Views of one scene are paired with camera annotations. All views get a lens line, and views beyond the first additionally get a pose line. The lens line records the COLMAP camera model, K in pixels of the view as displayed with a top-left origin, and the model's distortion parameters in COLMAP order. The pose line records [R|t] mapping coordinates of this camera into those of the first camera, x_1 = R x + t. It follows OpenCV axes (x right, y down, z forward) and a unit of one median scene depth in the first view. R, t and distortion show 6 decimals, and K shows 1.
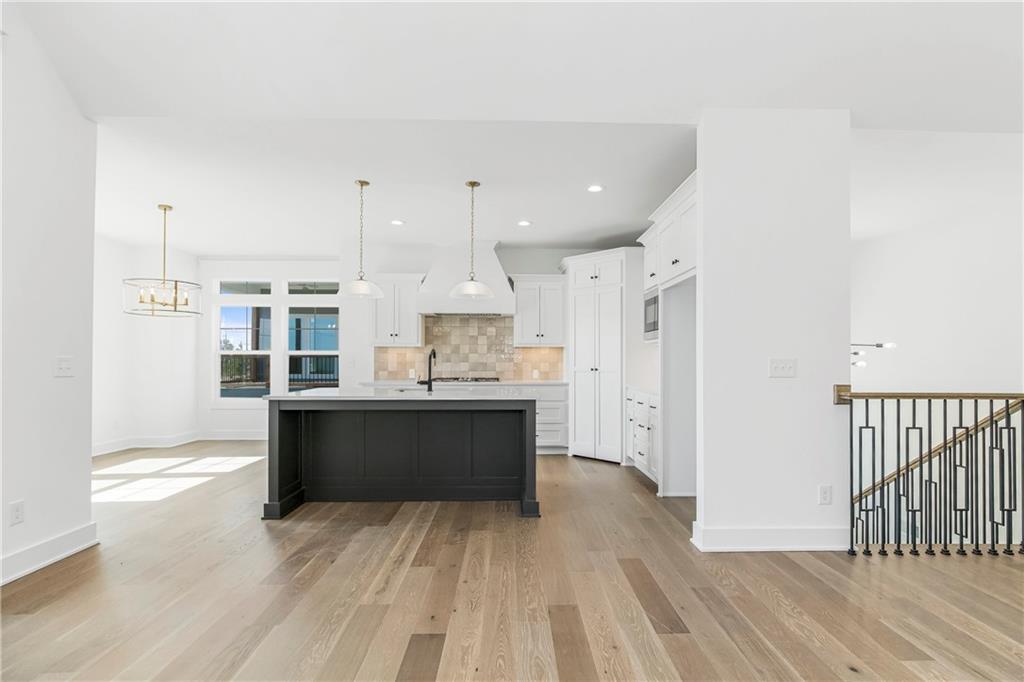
lens RADIAL K [[476.4, 0, 516.5], [0, 476.4, 349.3], [0, 0, 1]] dist [-0.005757, 0.000442]
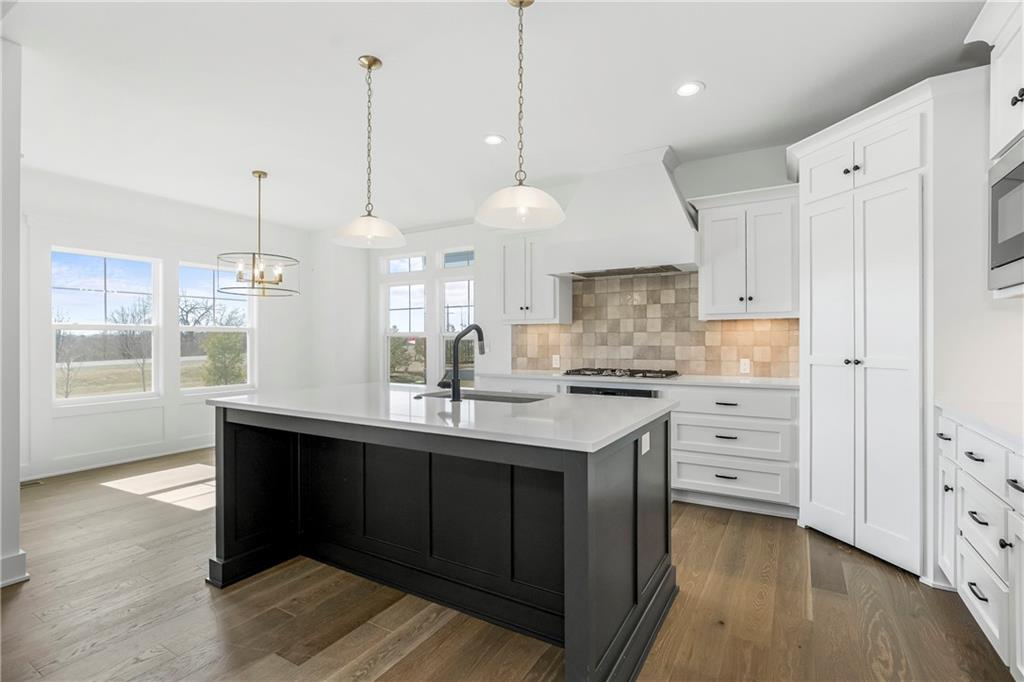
lens RADIAL K [[476.4, 0, 518.6], [0, 476.4, 338.2], [0, 0, 1]] dist [-0.005757, 0.000442]
pose [[0.855745, -0.007545, -0.517342, 0.107850], [0.016273, 0.999791, 0.012337, 0.006448], [0.517141, -0.018976, 0.855690, 0.365122]]
